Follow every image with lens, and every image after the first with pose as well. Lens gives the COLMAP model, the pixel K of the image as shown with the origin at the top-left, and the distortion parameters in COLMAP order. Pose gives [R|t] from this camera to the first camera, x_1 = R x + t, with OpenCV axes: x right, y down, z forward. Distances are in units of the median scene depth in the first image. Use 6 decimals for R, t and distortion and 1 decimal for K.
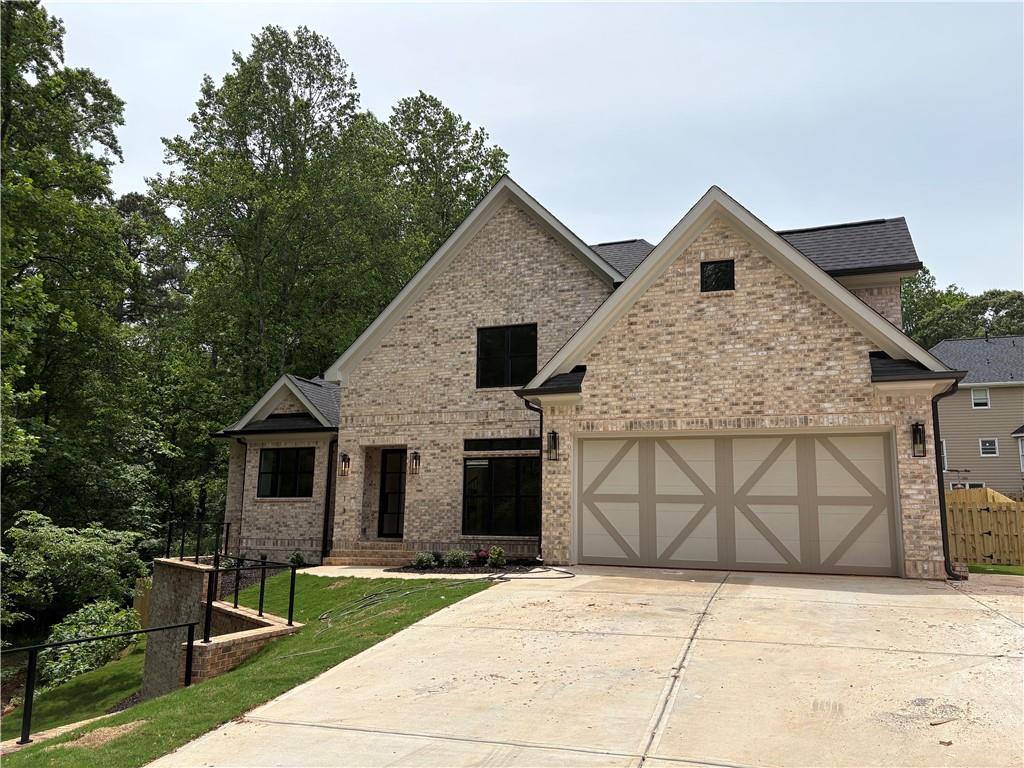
lens RADIAL K [[781.7, 0, 512.0], [0, 781.7, 384.0], [0, 0, 1]] dist [0.151496, -0.309216]
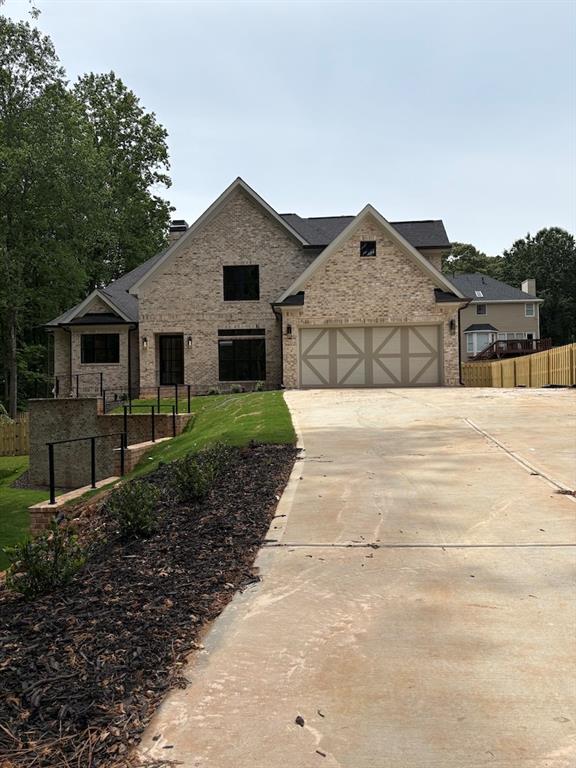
lens RADIAL K [[586.3, 0, 288.0], [0, 586.3, 384.0], [0, 0, 1]] dist [0.151496, -0.309216]
pose [[0.956264, -0.020915, 0.291756, -0.346052], [-0.022114, 0.989416, 0.143408, -0.003473], [-0.291668, -0.143588, 0.945681, -0.394004]]
